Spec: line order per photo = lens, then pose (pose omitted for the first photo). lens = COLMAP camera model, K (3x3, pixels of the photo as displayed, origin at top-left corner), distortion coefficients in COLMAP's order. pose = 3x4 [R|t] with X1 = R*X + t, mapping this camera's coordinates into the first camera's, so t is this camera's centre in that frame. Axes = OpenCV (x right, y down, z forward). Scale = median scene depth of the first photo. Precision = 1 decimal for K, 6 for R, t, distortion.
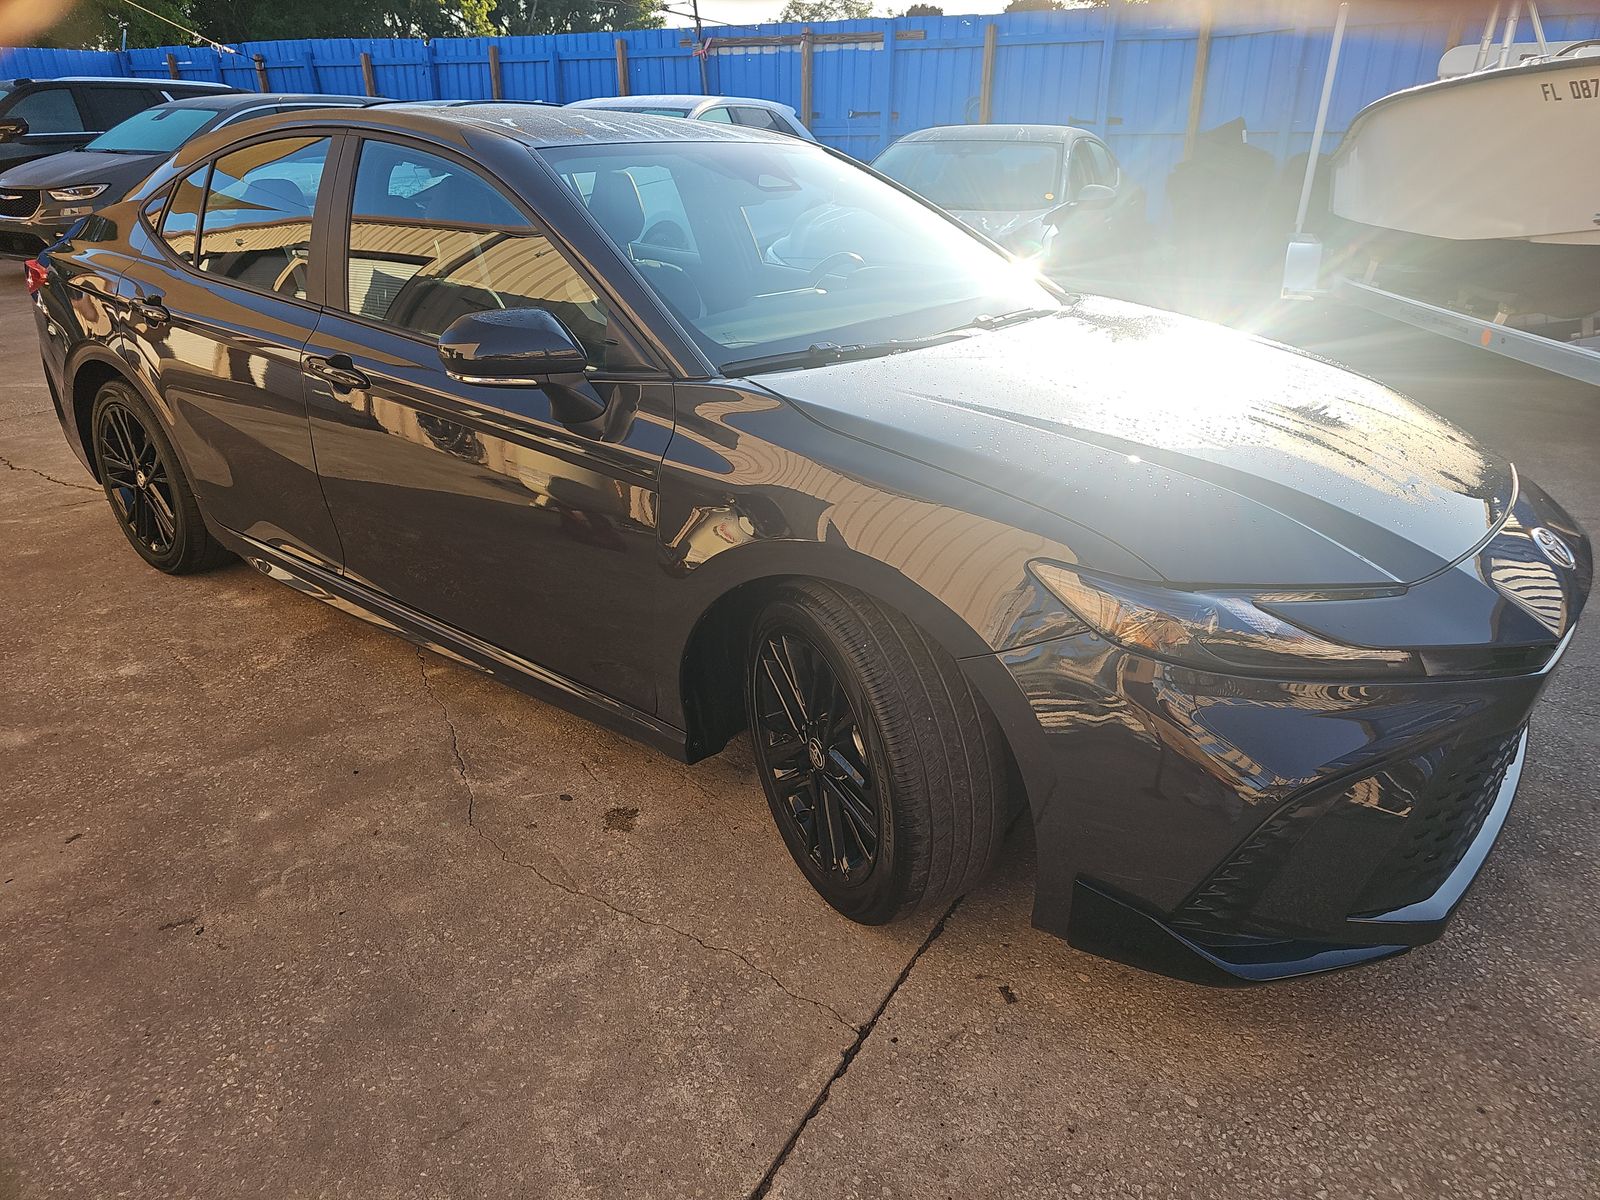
lens RADIAL K [[1061.0, 0, 799.2], [0, 1061.0, 596.7], [0, 0, 1]] dist [-0.004584, -0.000322]
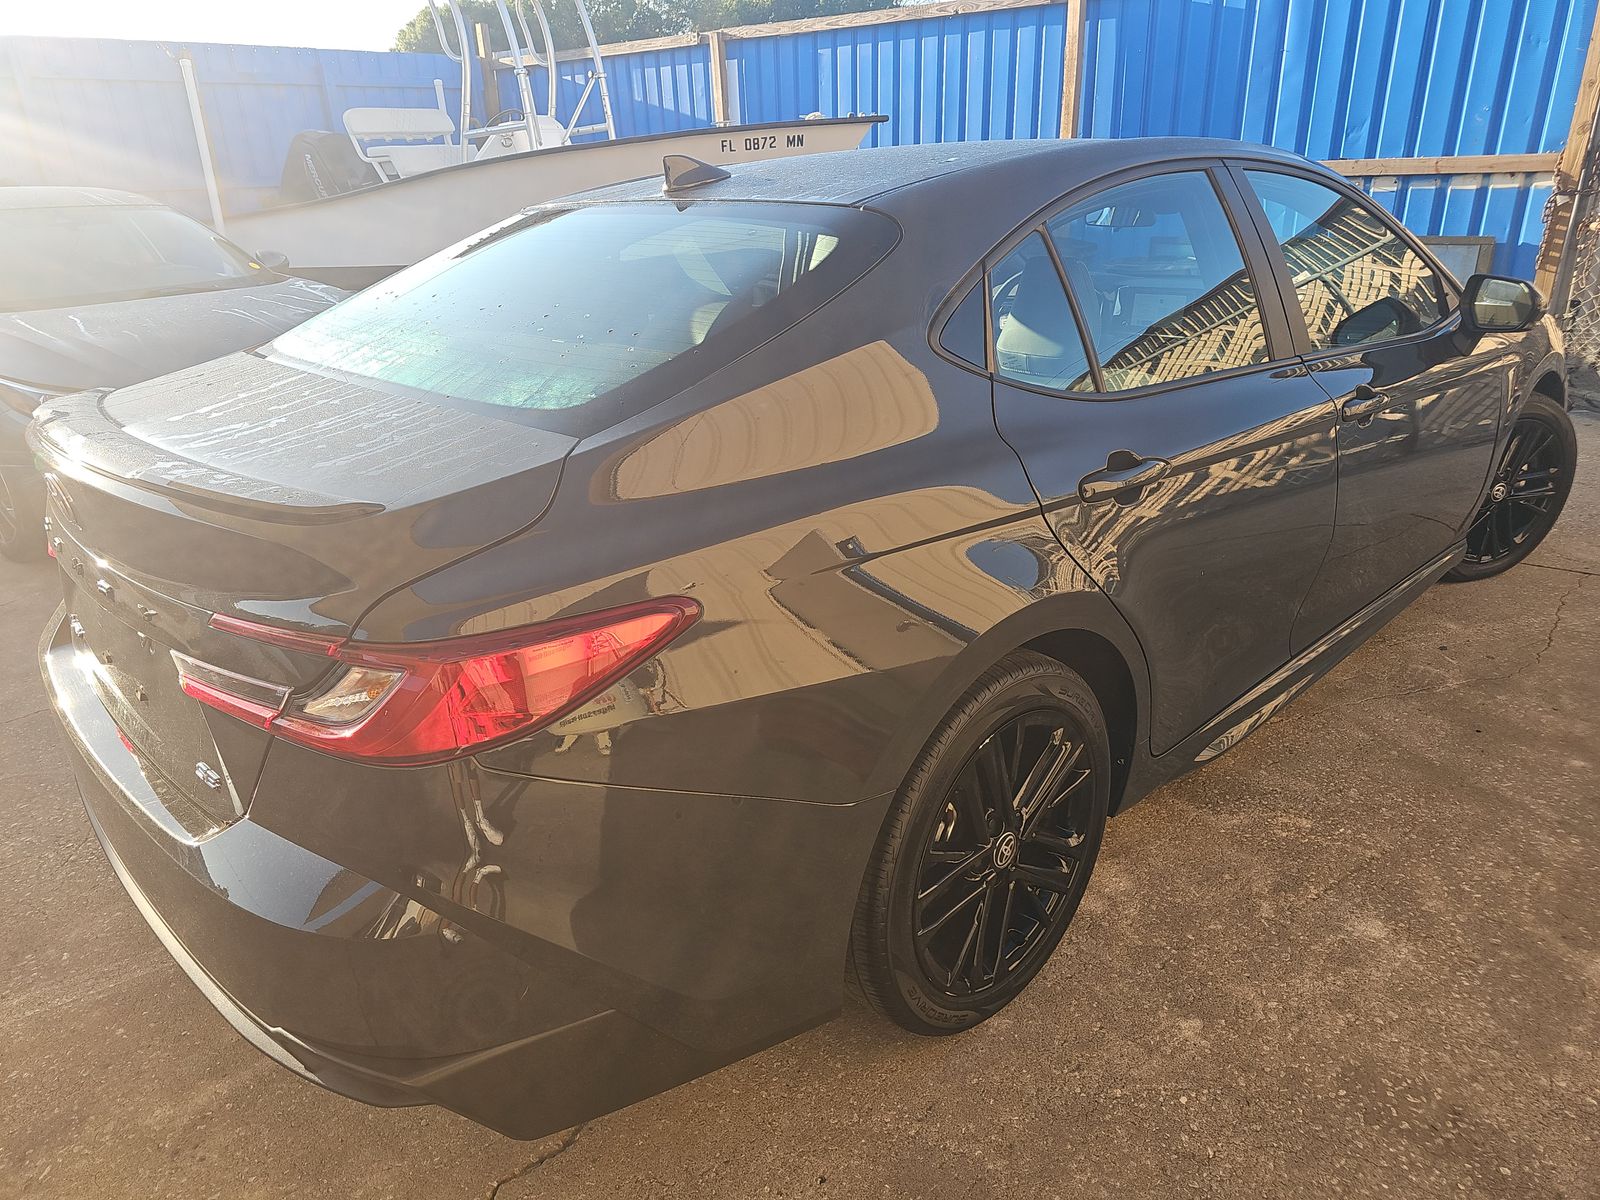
lens RADIAL K [[1061.0, 0, 802.3], [0, 1061.0, 598.2], [0, 0, 1]] dist [-0.004584, -0.000322]
pose [[0.164748, -0.379318, 0.910481, -1.193534], [0.434050, 0.856790, 0.278410, -0.451022], [-0.885697, 0.349327, 0.305797, 1.002110]]
